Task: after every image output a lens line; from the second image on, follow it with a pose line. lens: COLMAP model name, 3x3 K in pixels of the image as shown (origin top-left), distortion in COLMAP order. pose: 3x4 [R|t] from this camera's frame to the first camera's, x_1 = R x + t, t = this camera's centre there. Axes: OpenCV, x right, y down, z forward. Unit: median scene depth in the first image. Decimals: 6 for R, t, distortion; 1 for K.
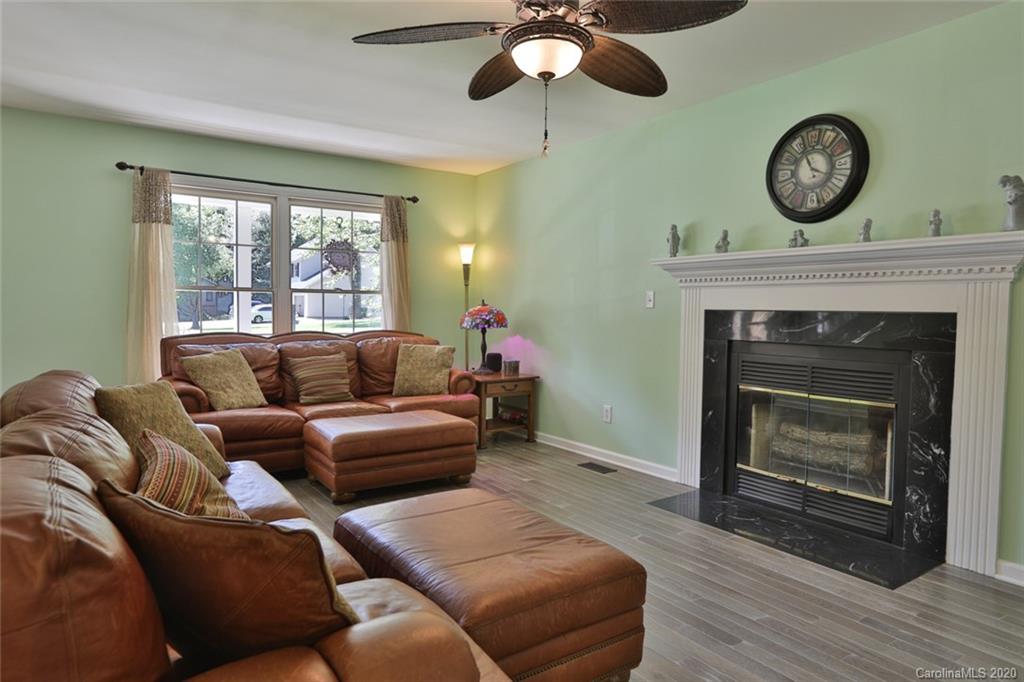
lens RADIAL K [[626.7, 0, 512.6], [0, 626.7, 339.6], [0, 0, 1]] dist [-0.015815, 0.015486]
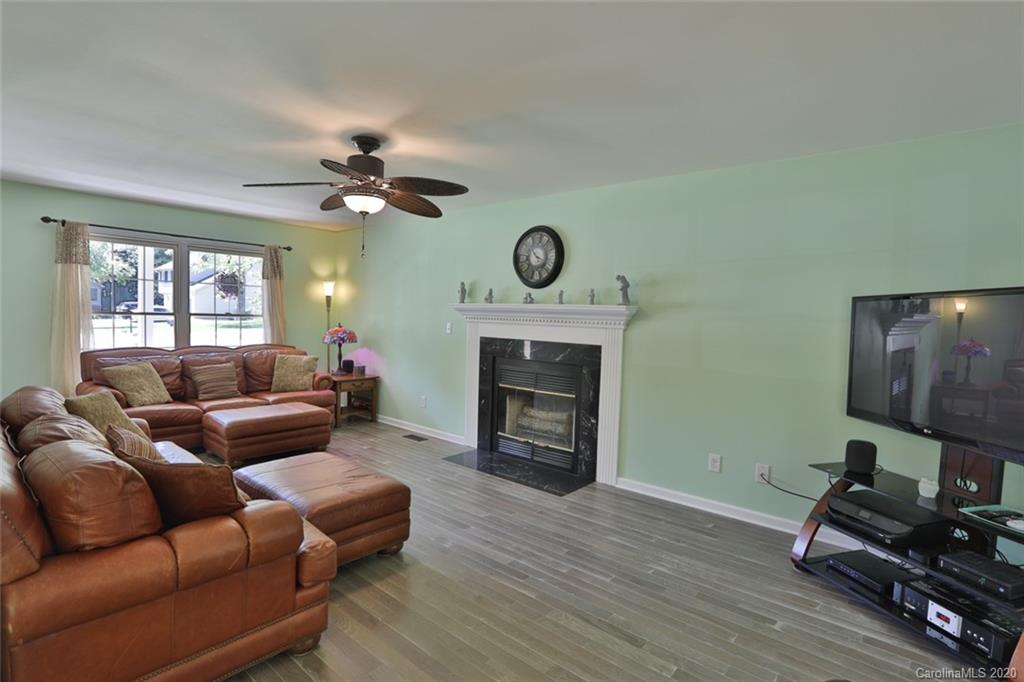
lens RADIAL K [[508.3, 0, 506.7], [0, 508.3, 342.5], [0, 0, 1]] dist [-0.017303, 0.006345]
pose [[0.971043, 0.005177, 0.238847, 0.067579], [-0.008310, 0.999892, 0.012111, -0.053465], [-0.238759, -0.013745, 0.970982, -0.303991]]
